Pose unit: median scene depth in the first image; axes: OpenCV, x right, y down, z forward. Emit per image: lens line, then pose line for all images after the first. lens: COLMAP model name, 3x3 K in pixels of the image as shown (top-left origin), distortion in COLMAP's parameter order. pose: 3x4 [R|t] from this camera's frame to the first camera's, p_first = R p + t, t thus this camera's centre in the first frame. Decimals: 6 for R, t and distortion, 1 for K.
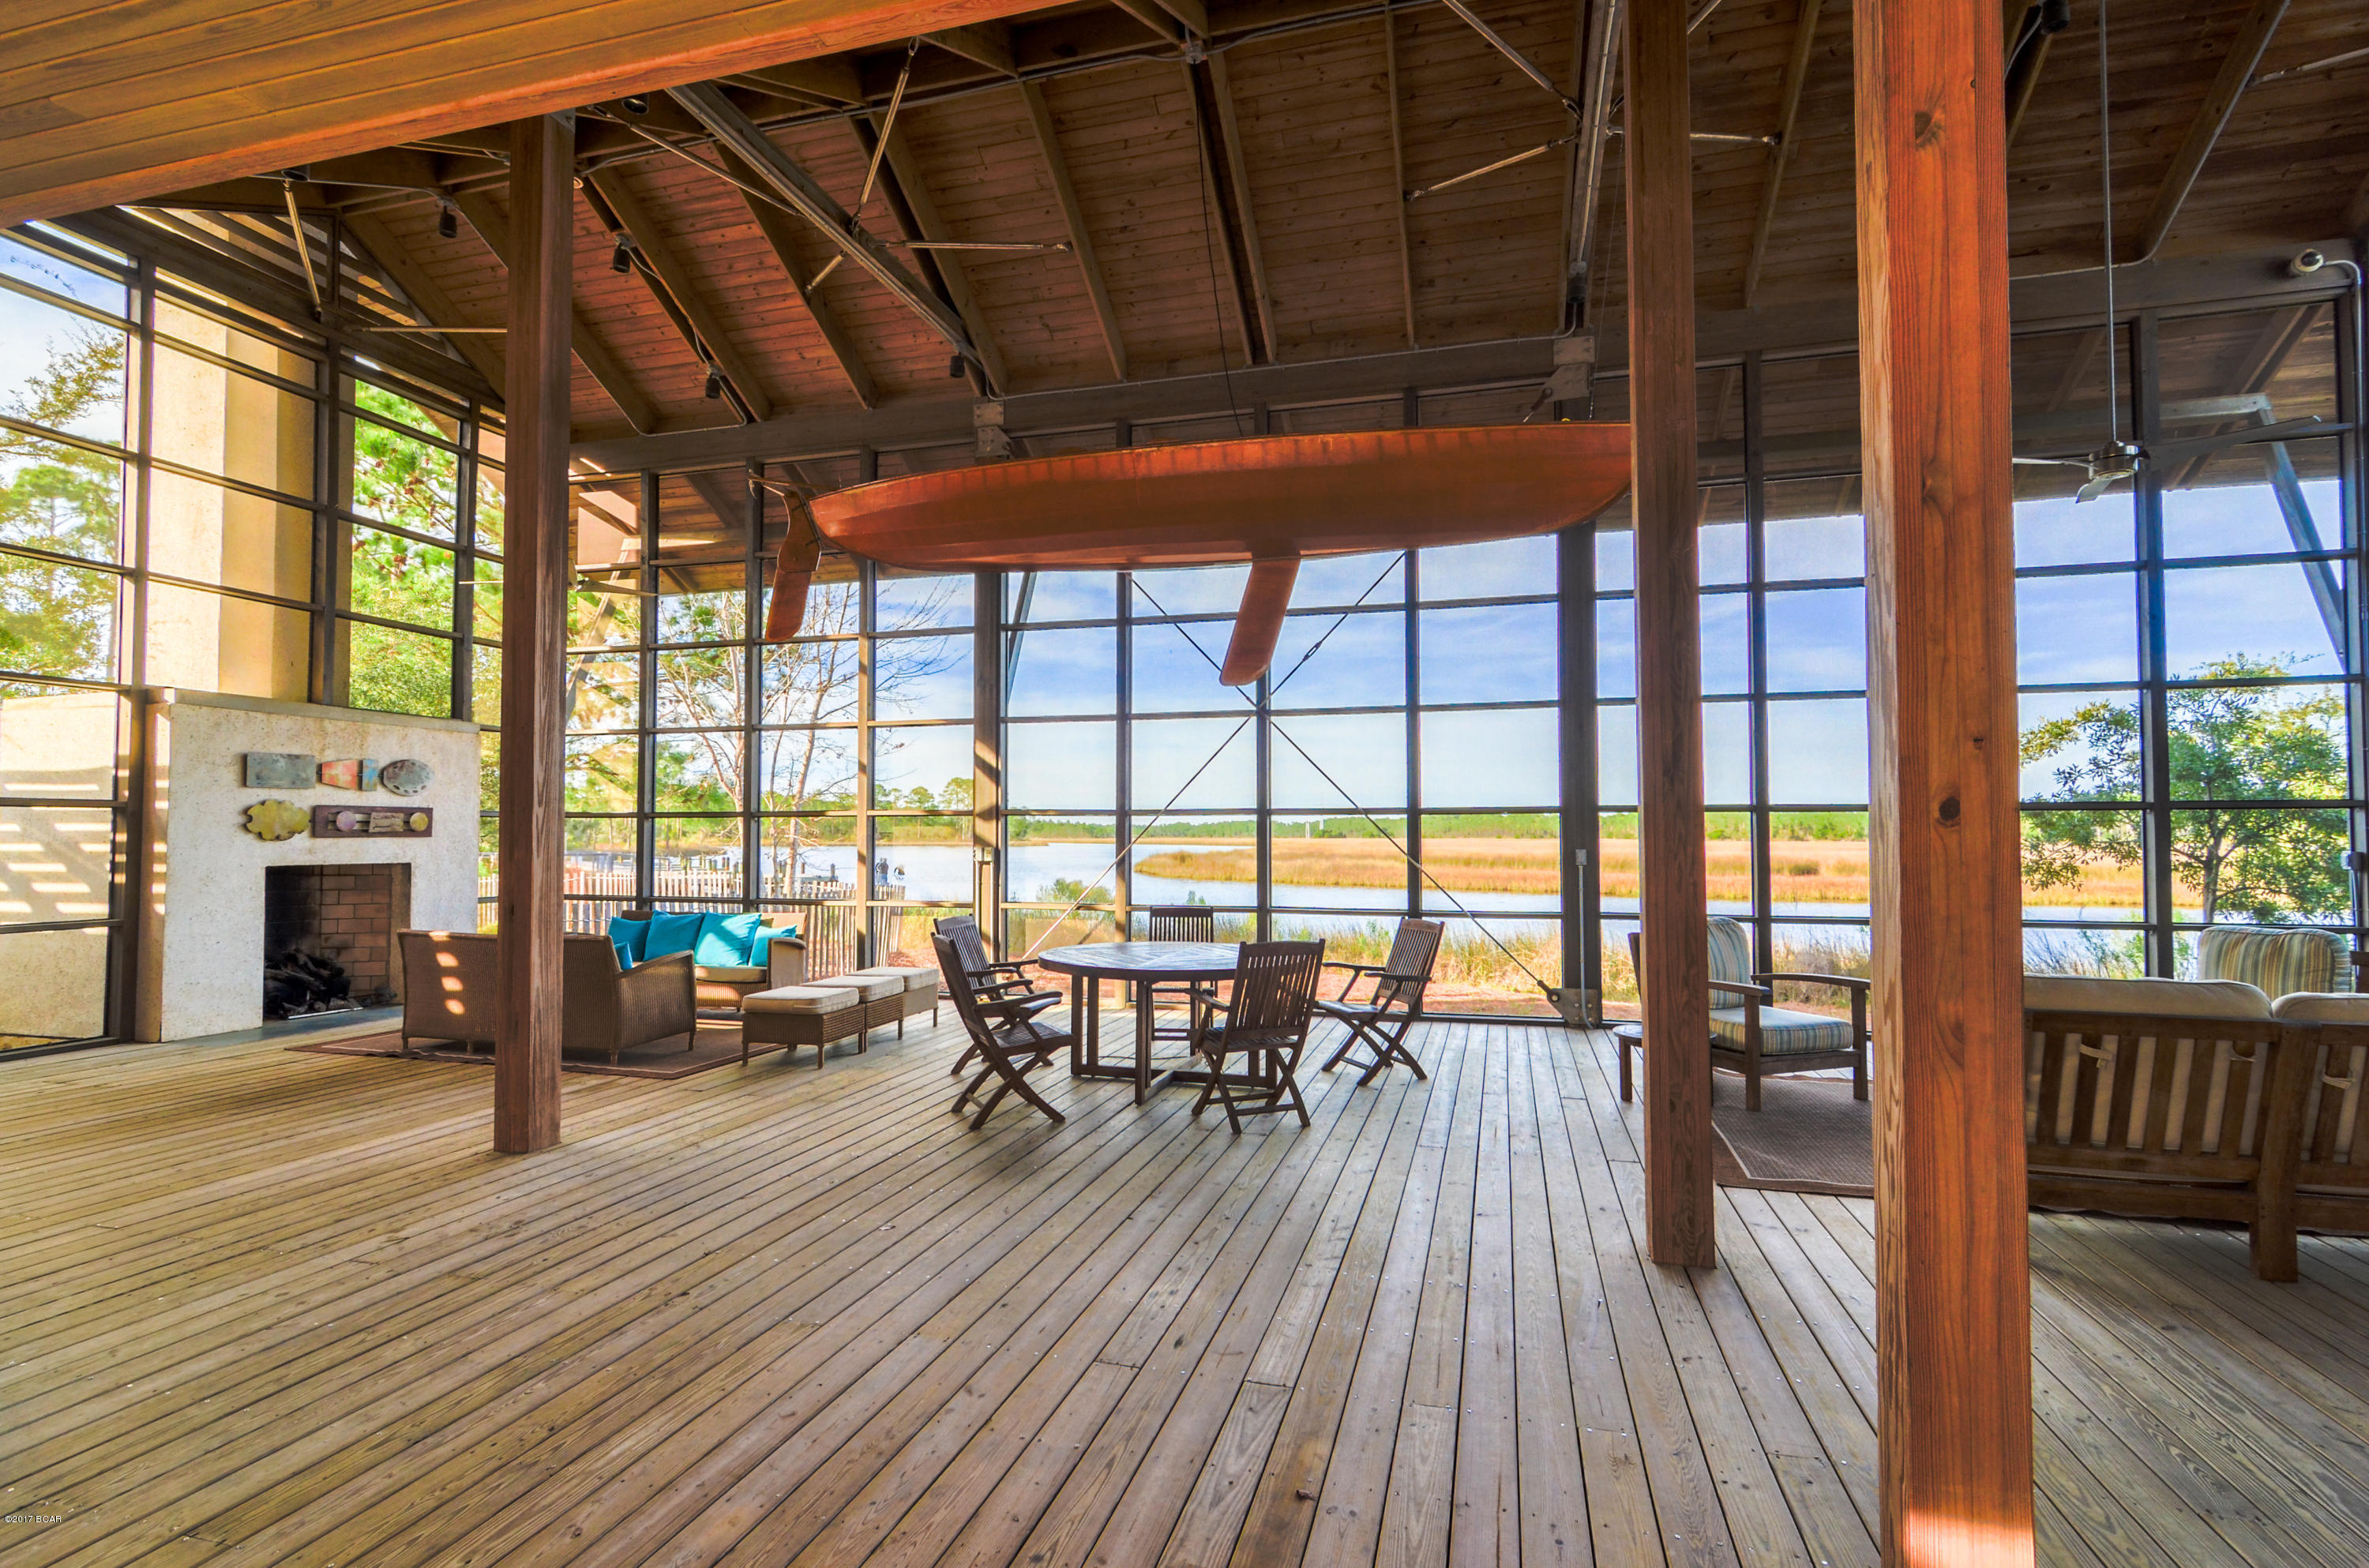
lens RADIAL K [[1131.8, 0, 1182.7], [0, 1131.8, 792.1], [0, 0, 1]] dist [-0.003437, 0.001895]
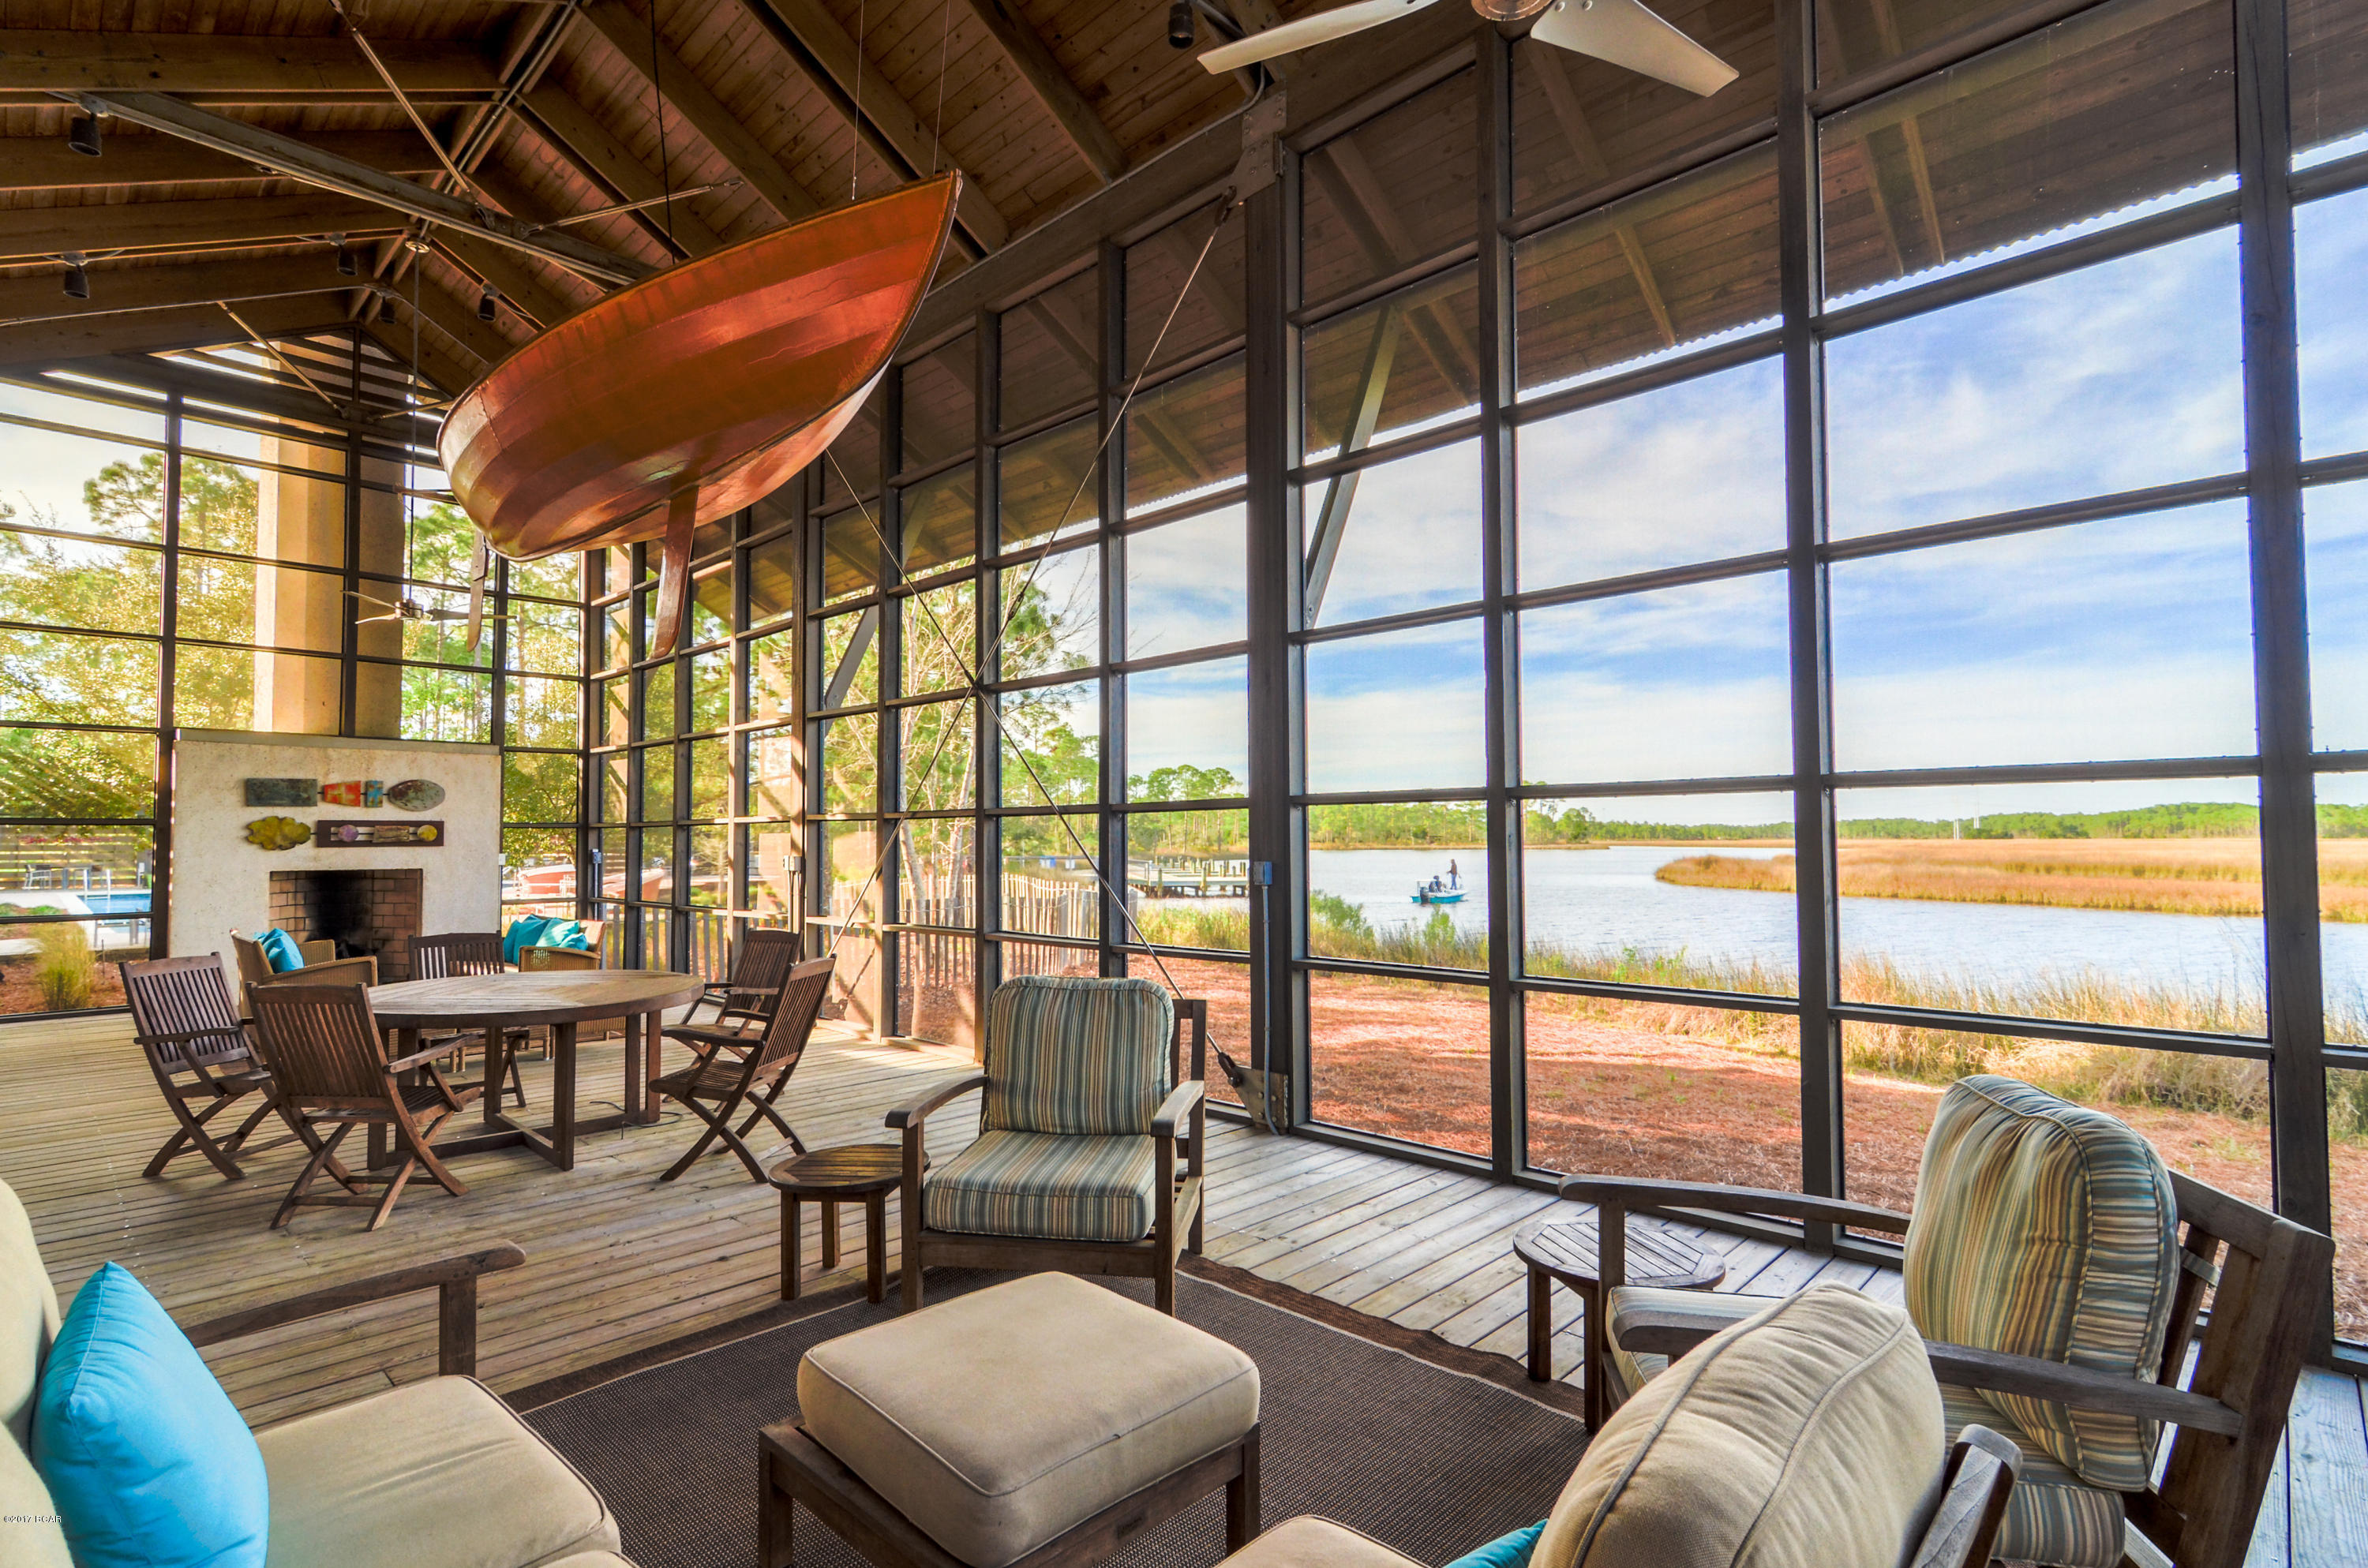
lens RADIAL K [[1131.3, 0, 1185.5], [0, 1131.3, 798.4], [0, 0, 1]] dist [-0.003437, 0.001895]
pose [[0.882025, -0.021537, -0.470711, 0.595727], [0.022868, 0.999734, -0.002892, 0.012615], [0.470648, -0.008213, 0.882283, 0.369627]]
